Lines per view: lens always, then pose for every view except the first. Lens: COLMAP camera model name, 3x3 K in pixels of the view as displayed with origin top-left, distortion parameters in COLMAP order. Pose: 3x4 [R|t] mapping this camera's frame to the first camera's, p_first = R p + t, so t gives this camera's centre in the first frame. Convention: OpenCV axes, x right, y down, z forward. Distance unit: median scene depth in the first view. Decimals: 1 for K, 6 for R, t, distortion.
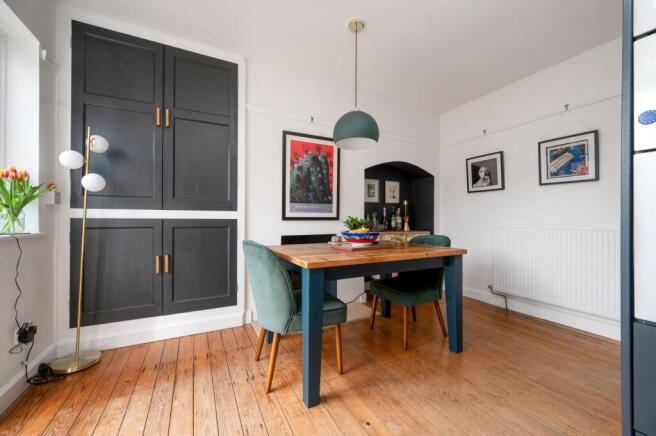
lens RADIAL K [[262.5, 0, 325.0], [0, 262.5, 216.3], [0, 0, 1]] dist [0.002094, 0.000008]
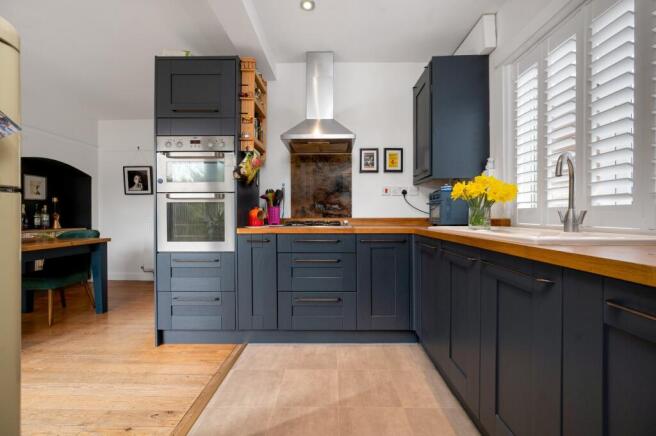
lens RADIAL K [[262.5, 0, 323.6], [0, 262.5, 215.7], [0, 0, 1]] dist [0.002094, 0.000008]
pose [[0.472061, -0.006266, 0.881544, -0.096390], [-0.003454, 0.999954, 0.008957, -0.005600], [-0.881559, -0.007273, 0.472017, -0.390928]]
